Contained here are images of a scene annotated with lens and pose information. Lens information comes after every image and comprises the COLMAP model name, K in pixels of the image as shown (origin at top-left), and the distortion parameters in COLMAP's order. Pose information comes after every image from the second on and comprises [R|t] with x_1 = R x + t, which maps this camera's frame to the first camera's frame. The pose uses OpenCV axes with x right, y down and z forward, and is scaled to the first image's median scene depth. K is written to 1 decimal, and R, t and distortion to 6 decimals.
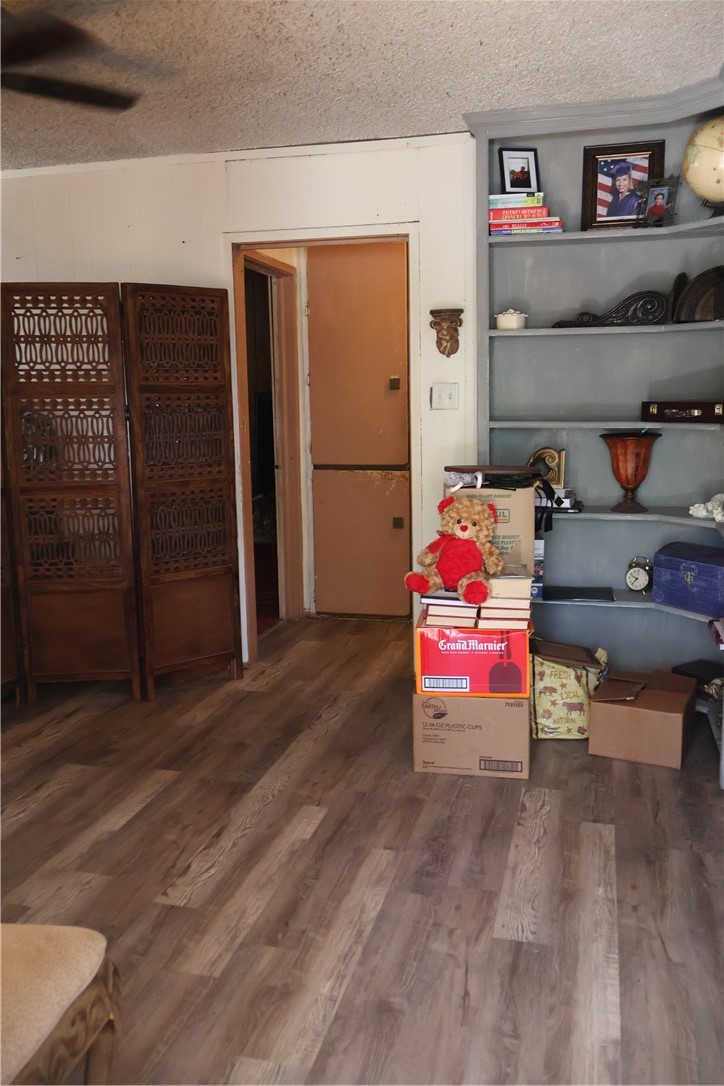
lens RADIAL K [[908.6, 0, 359.7], [0, 908.6, 544.9], [0, 0, 1]] dist [-0.003510, 0.008960]
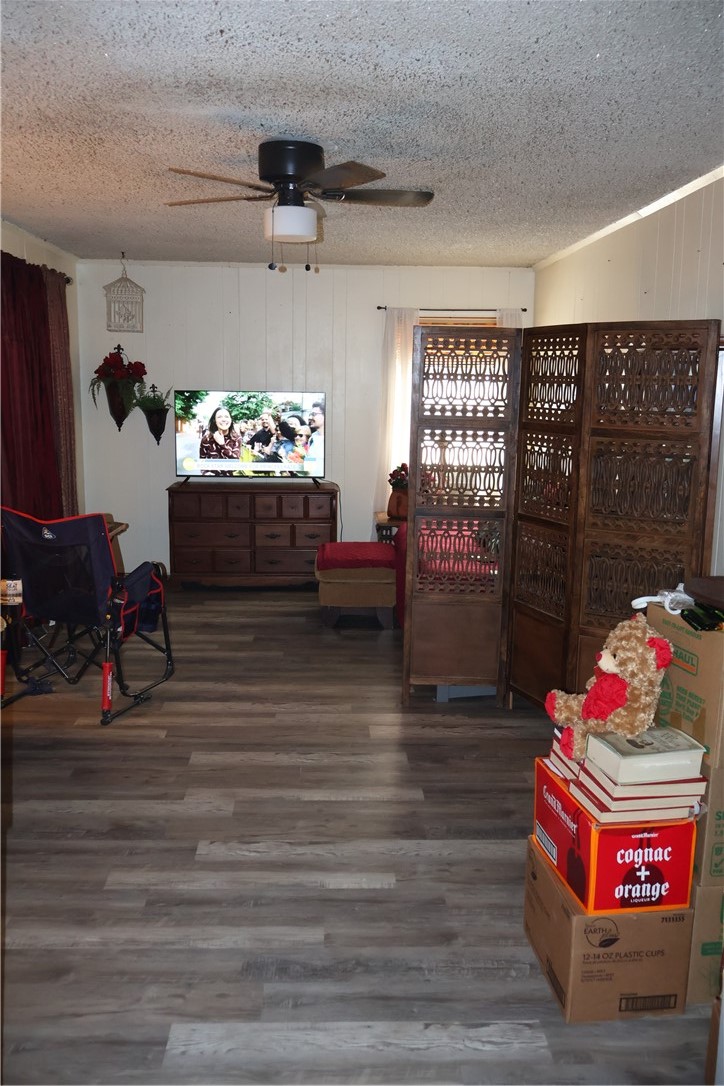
lens RADIAL K [[908.6, 0, 355.8], [0, 908.6, 540.3], [0, 0, 1]] dist [-0.003510, 0.008960]
pose [[0.293169, 0.183150, -0.938354, 0.668822], [-0.179295, 0.974598, 0.134207, -0.158989], [0.939098, 0.128897, 0.318560, 0.523455]]
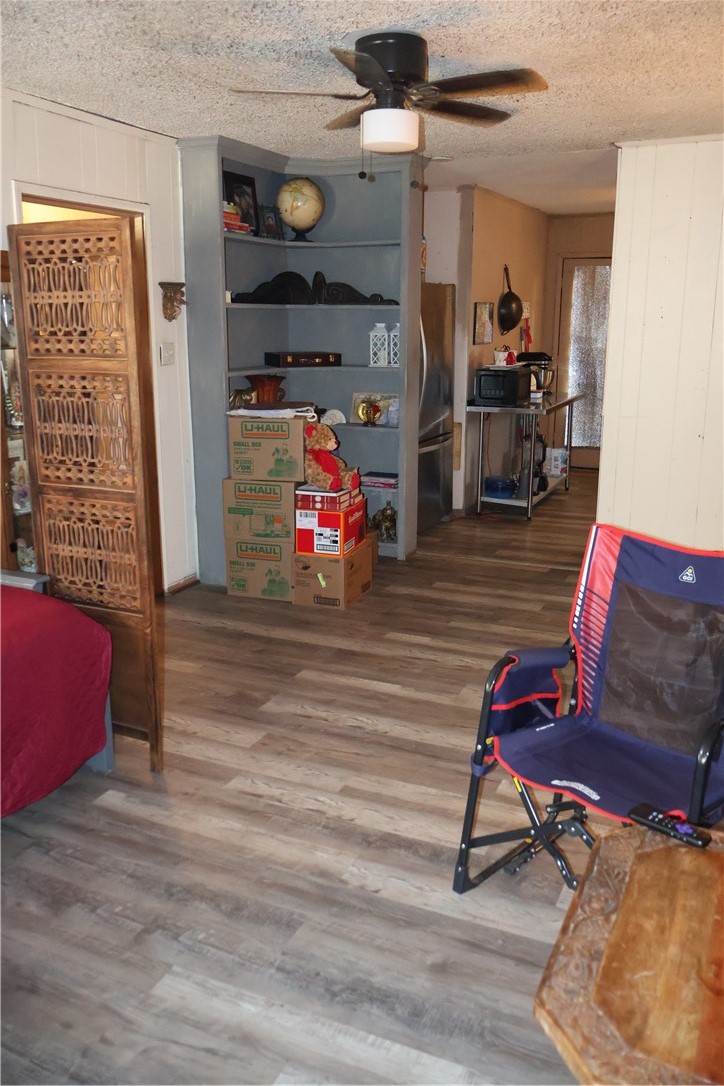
lens RADIAL K [[908.6, 0, 364.8], [0, 908.6, 536.3], [0, 0, 1]] dist [-0.003510, 0.008960]
pose [[0.167222, -0.223314, 0.960296, -1.249322], [0.162169, 0.966974, 0.196628, -0.143870], [-0.972491, 0.122850, 0.197914, 0.620191]]
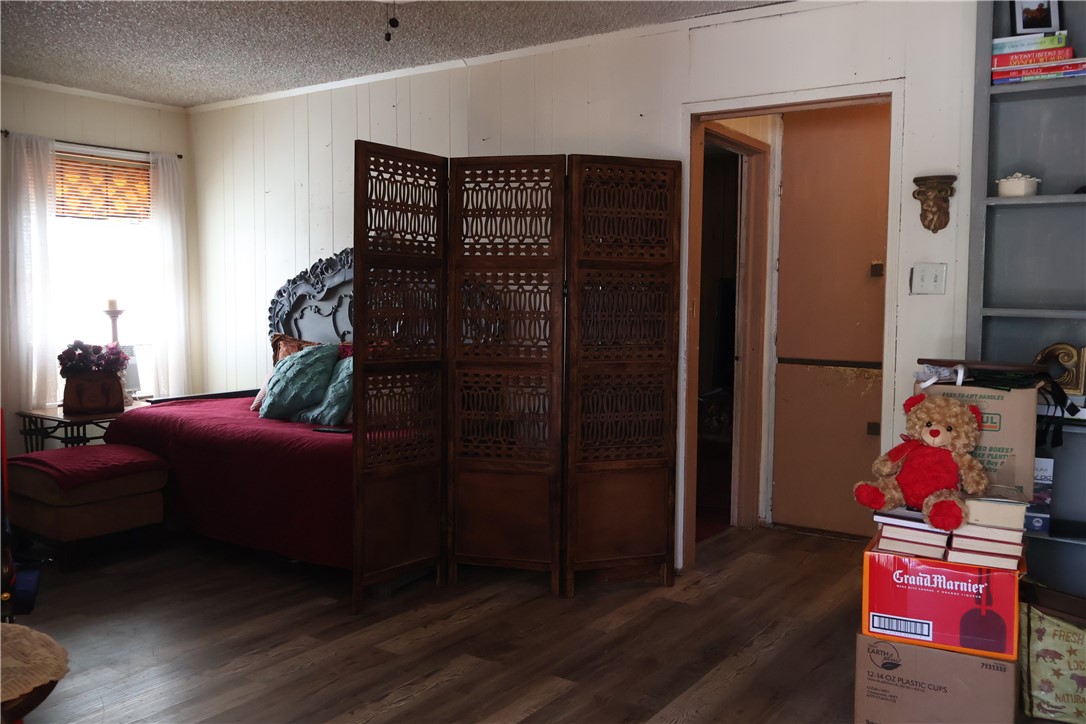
lens RADIAL K [[908.6, 0, 541.9], [0, 908.6, 364.5], [0, 0, 1]] dist [-0.003510, 0.008960]
pose [[0.940319, 0.049384, -0.336691, 0.051076], [-0.079442, 0.993932, -0.076084, 0.009324], [0.330890, 0.098290, 0.938536, 0.115311]]
